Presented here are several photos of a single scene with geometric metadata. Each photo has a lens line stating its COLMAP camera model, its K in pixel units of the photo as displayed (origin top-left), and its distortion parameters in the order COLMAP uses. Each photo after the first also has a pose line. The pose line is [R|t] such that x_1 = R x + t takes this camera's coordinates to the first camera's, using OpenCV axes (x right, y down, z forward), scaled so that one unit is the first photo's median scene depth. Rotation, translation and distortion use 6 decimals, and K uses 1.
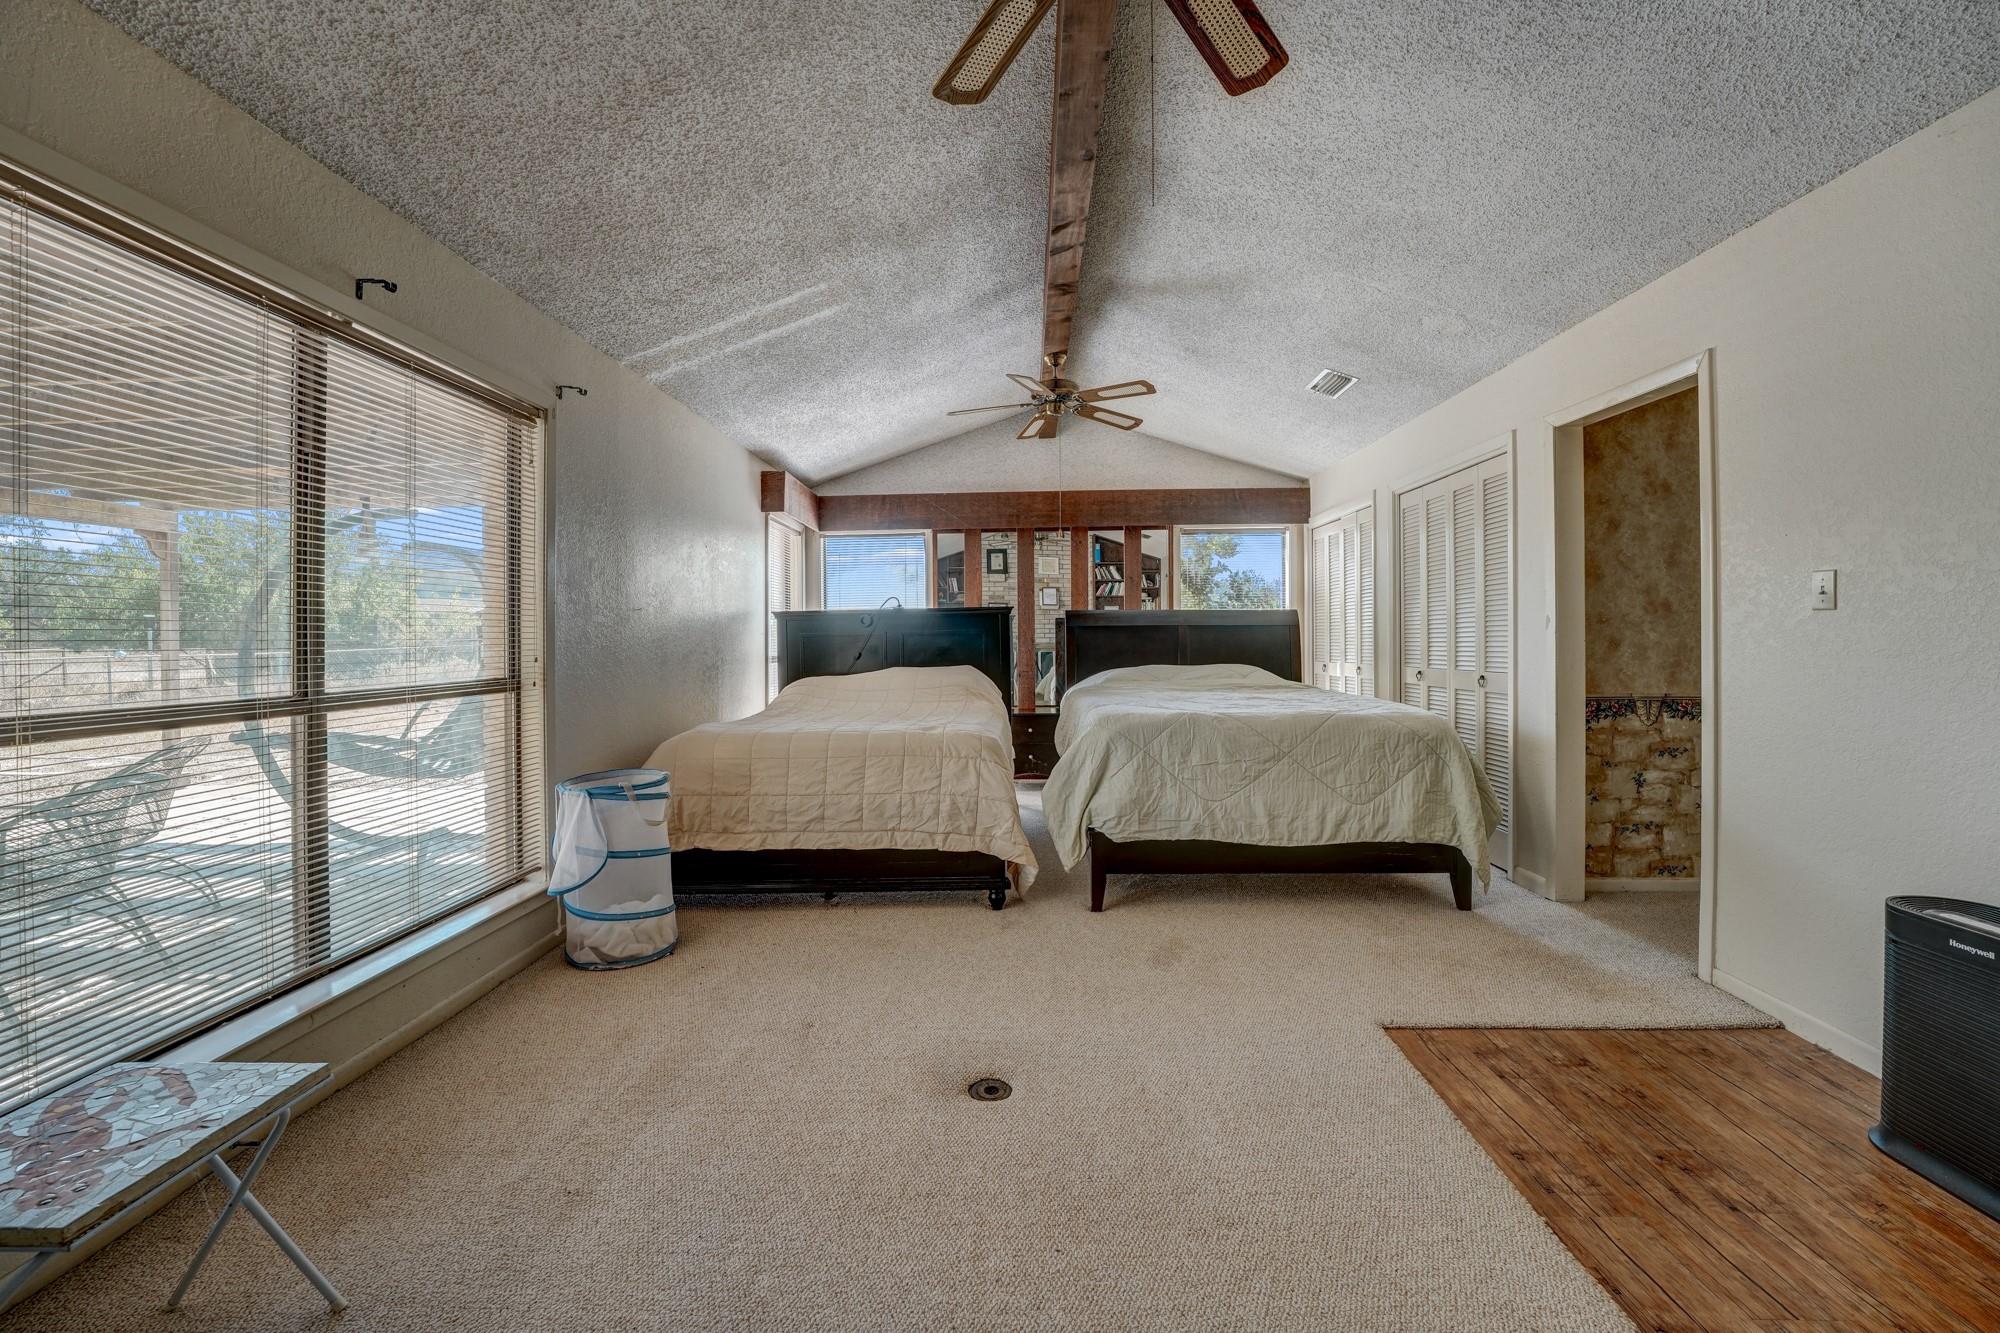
lens RADIAL K [[814.9, 0, 1002.8], [0, 814.9, 647.1], [0, 0, 1]] dist [-0.021722, 0.000352]
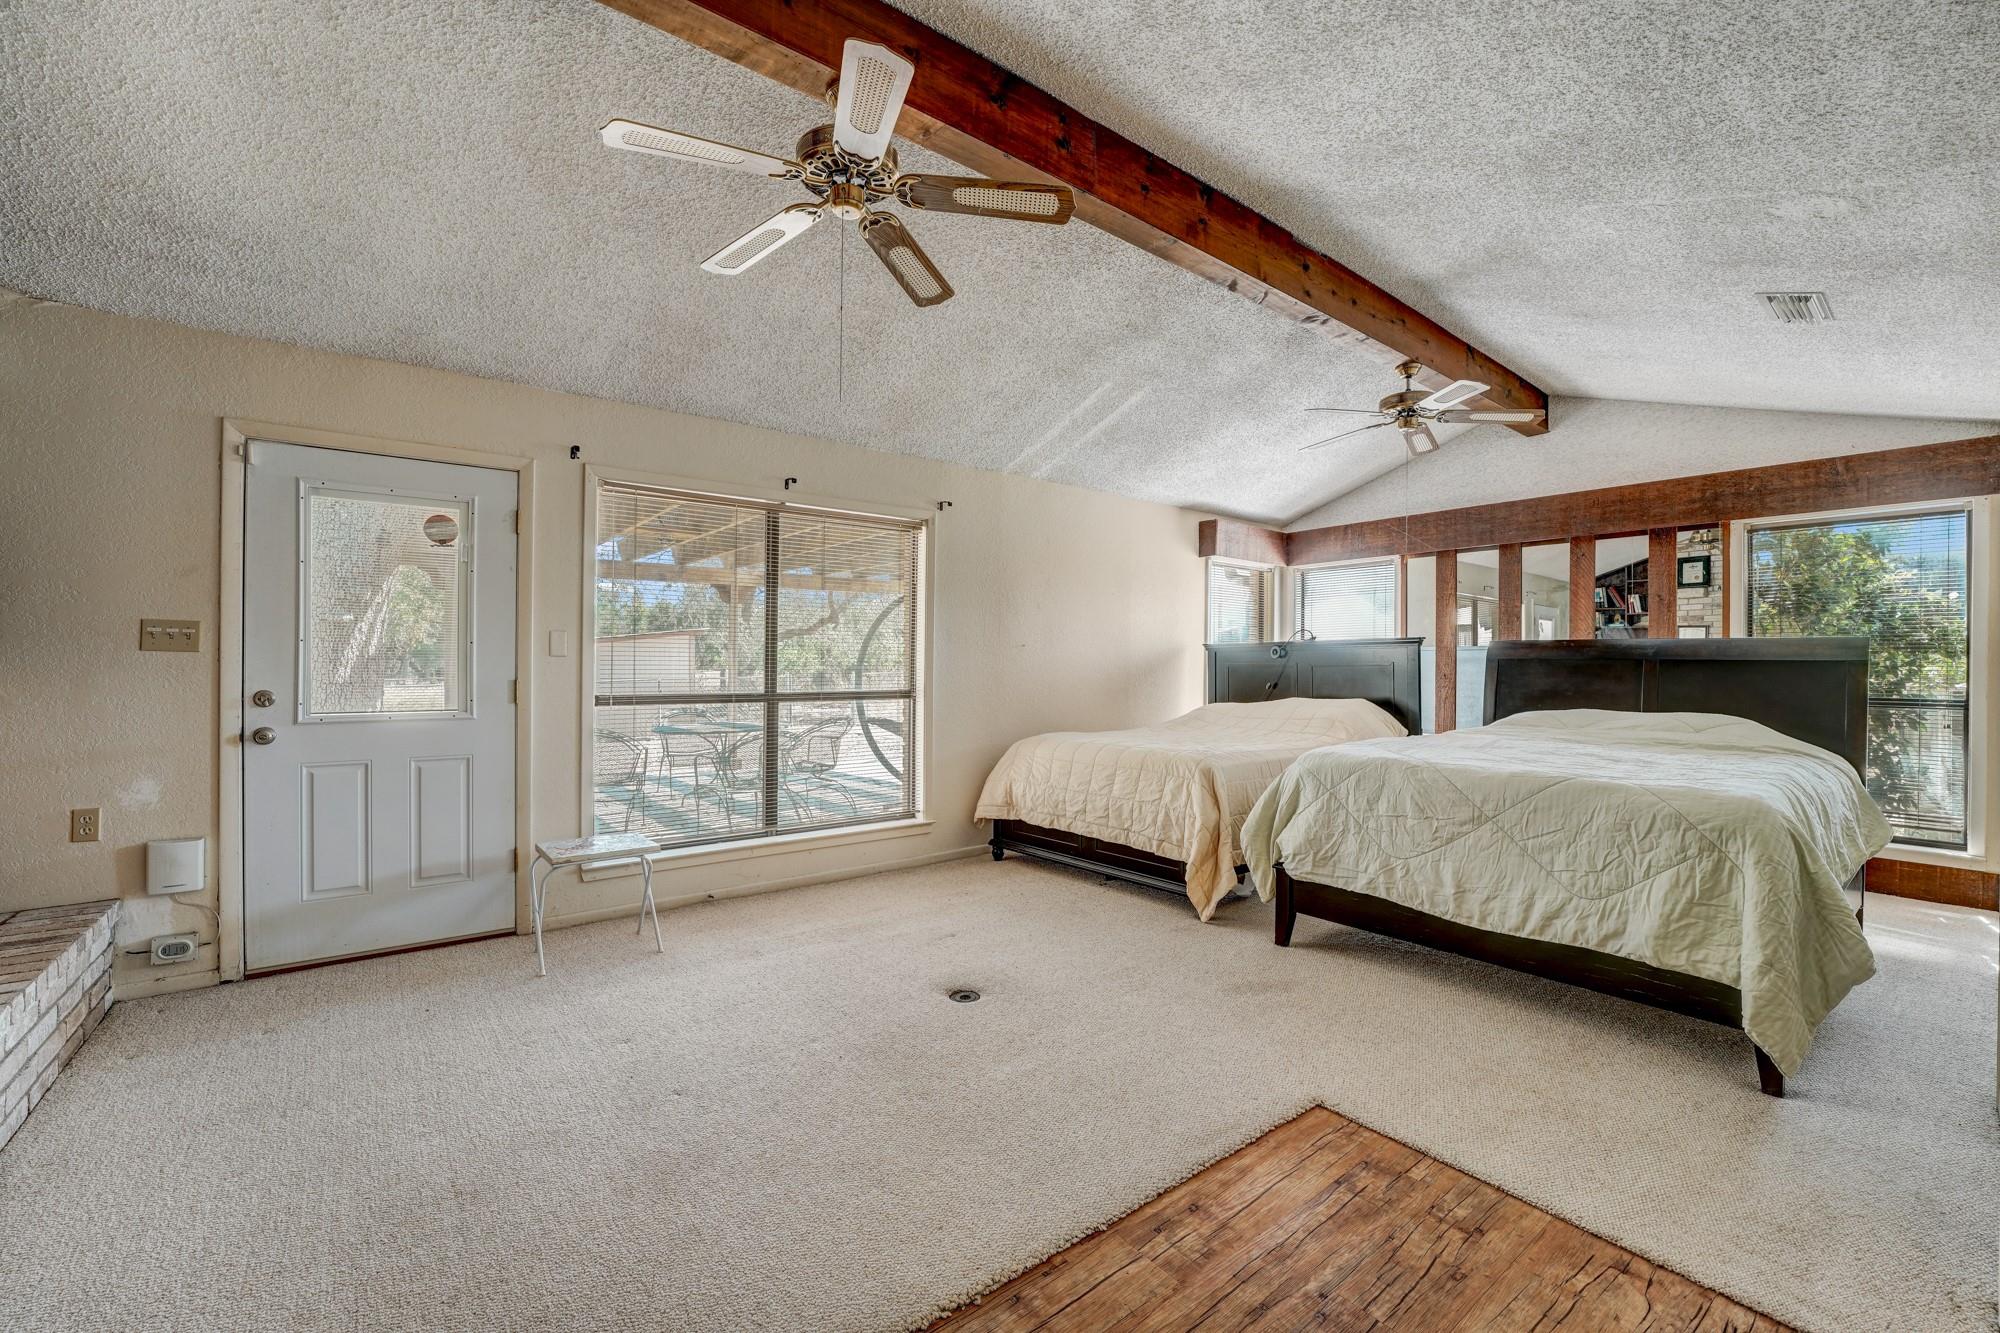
lens RADIAL K [[814.9, 0, 1014.1], [0, 814.9, 669.9], [0, 0, 1]] dist [-0.021722, 0.000352]
pose [[0.645460, 0.019277, -0.763551, 0.663471], [-0.021952, 0.999737, 0.006683, -0.014731], [0.763478, 0.012447, 0.645713, 0.096960]]
